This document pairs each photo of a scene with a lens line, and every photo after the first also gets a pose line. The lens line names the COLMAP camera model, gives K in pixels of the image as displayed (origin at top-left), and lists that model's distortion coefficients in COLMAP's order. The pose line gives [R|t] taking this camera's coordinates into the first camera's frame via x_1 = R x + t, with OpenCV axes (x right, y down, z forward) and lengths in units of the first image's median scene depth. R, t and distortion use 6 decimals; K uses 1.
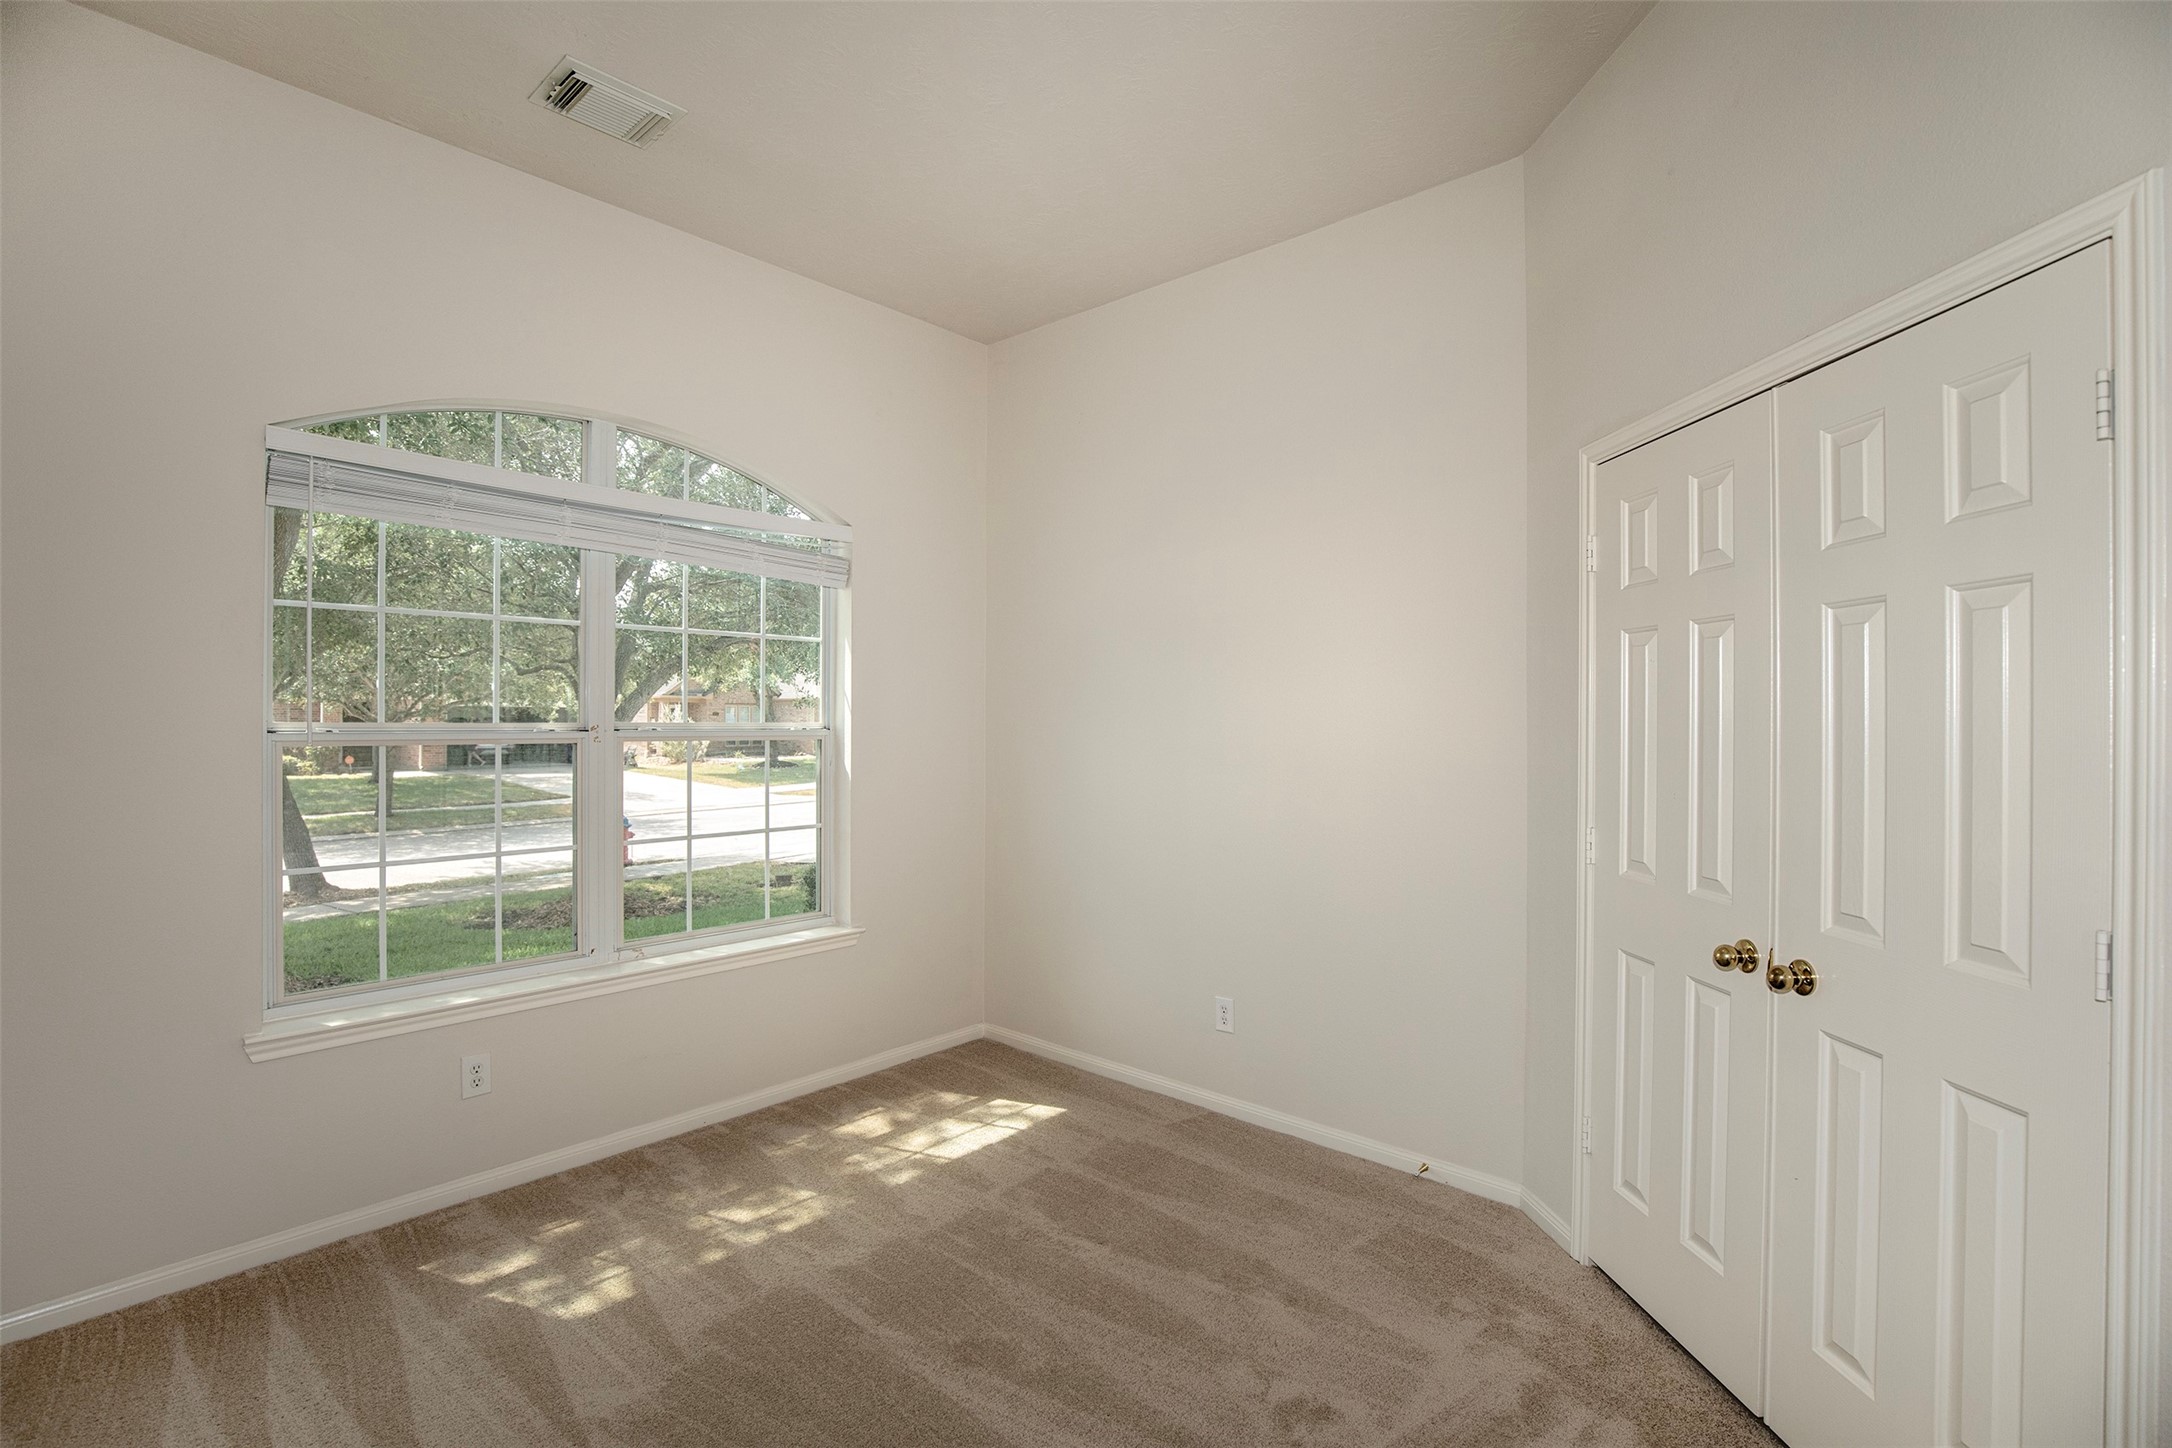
lens RADIAL K [[993.6, 0, 1103.6], [0, 993.6, 723.4], [0, 0, 1]] dist [-0.041142, 0.009976]
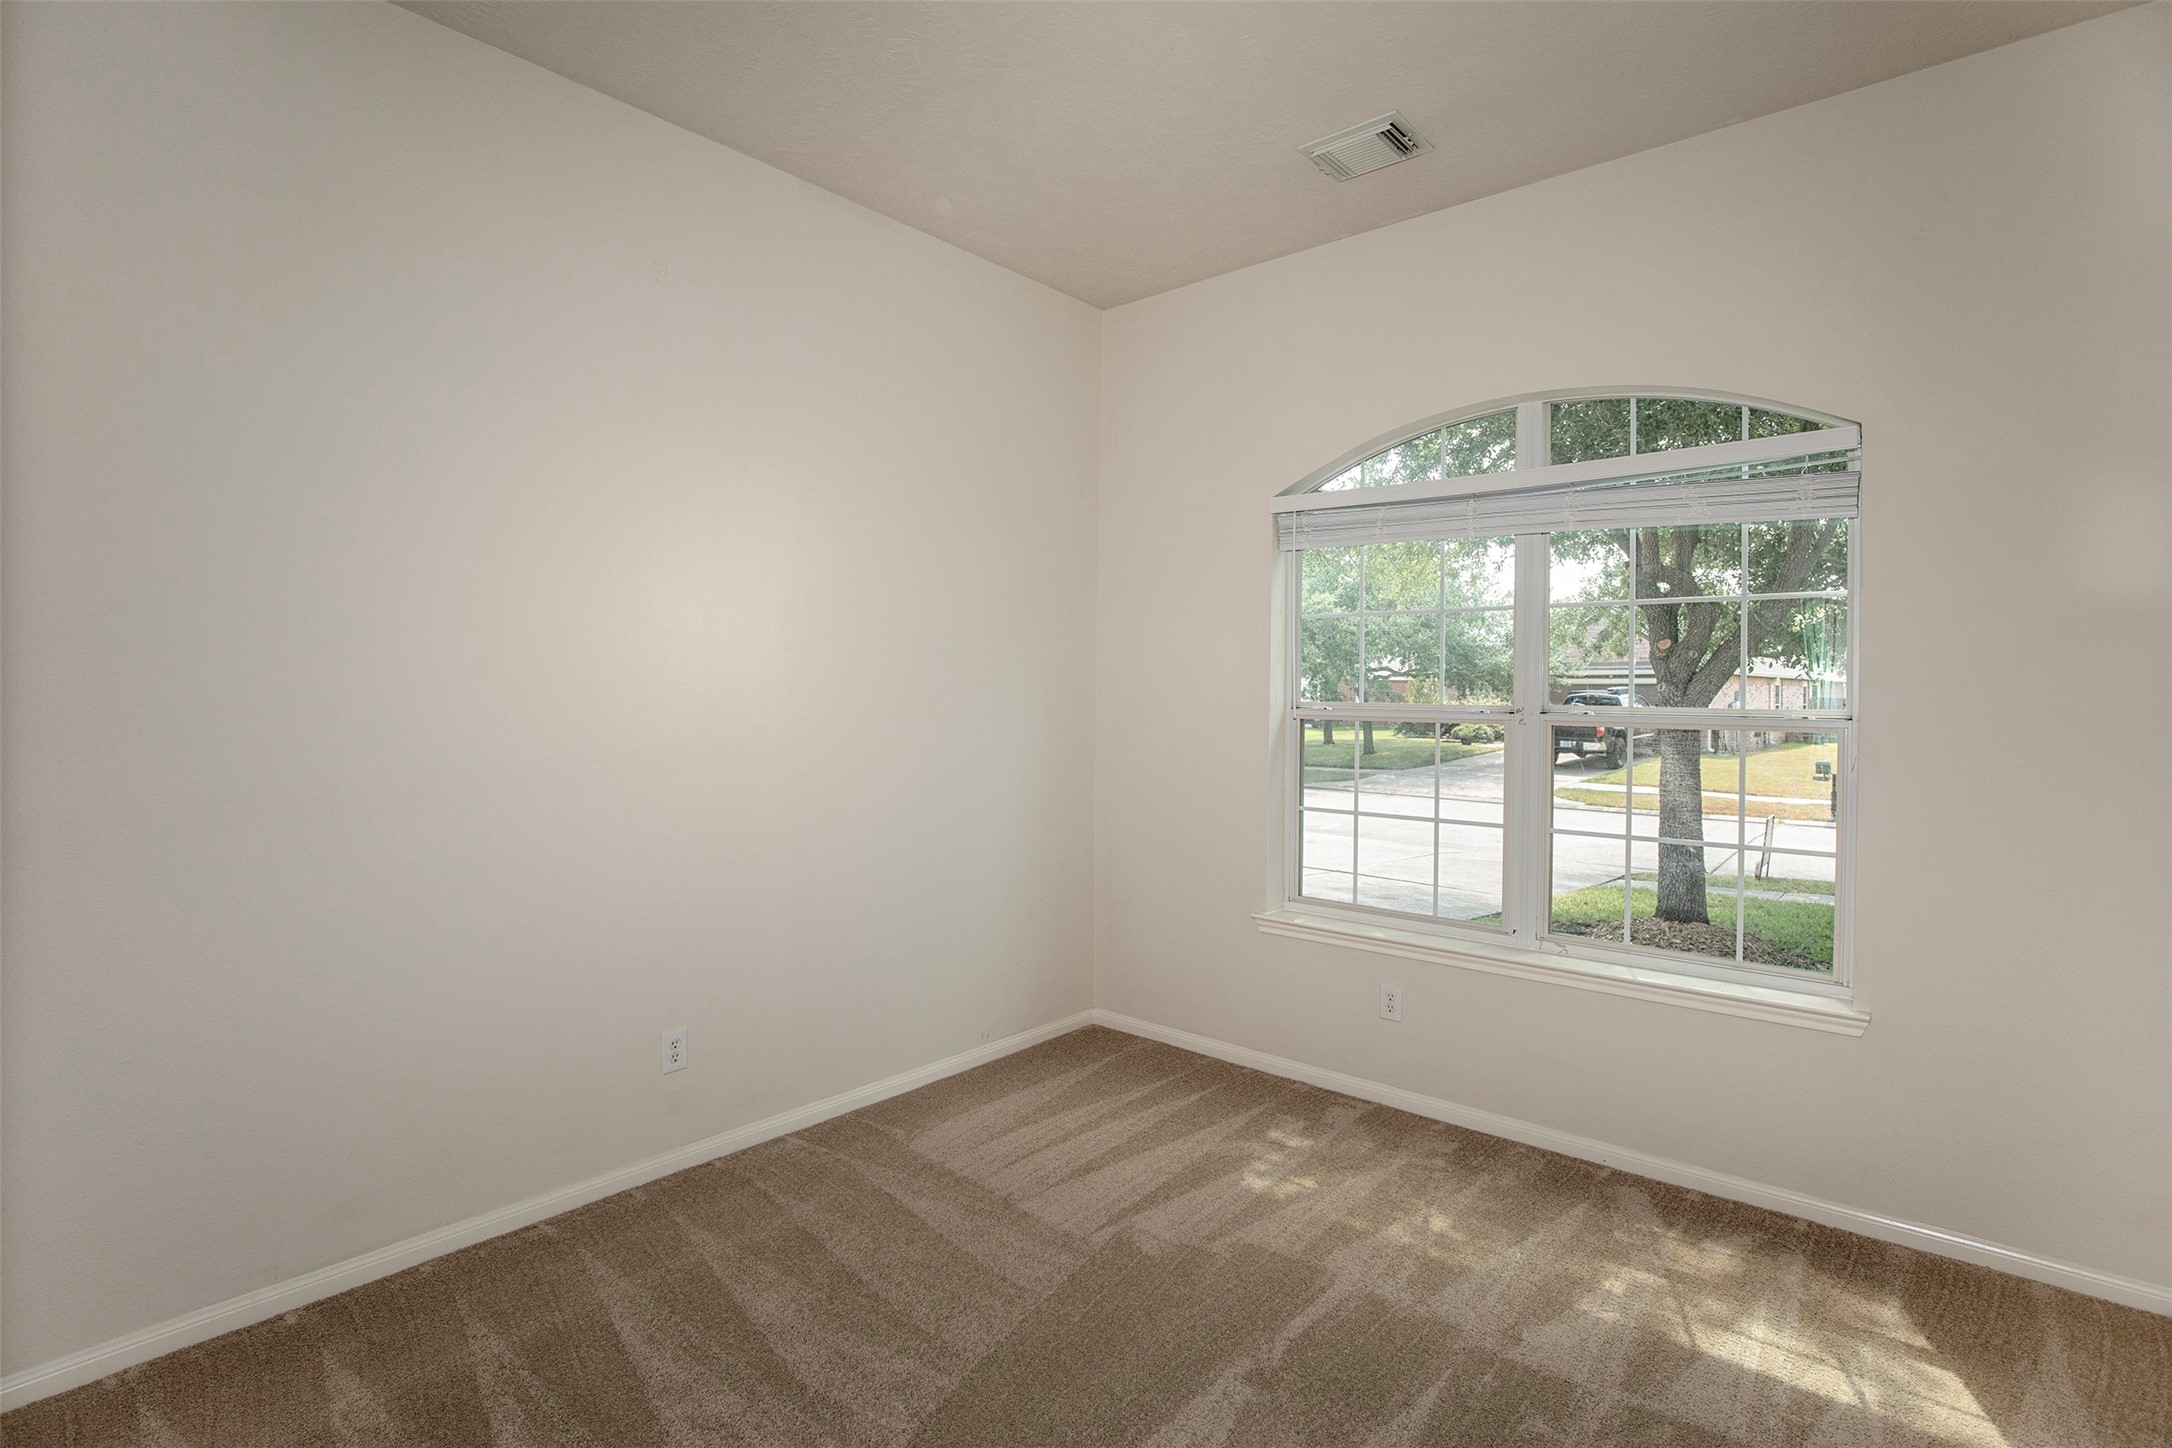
lens RADIAL K [[1018.1, 0, 1087.0], [0, 1018.1, 696.4], [0, 0, 1]] dist [-0.042659, 0.008370]
pose [[0.003562, 0.001151, -0.999993, 0.565109], [-0.015575, 0.999878, 0.001095, -0.004598], [0.999872, 0.015571, 0.003579, 0.608396]]
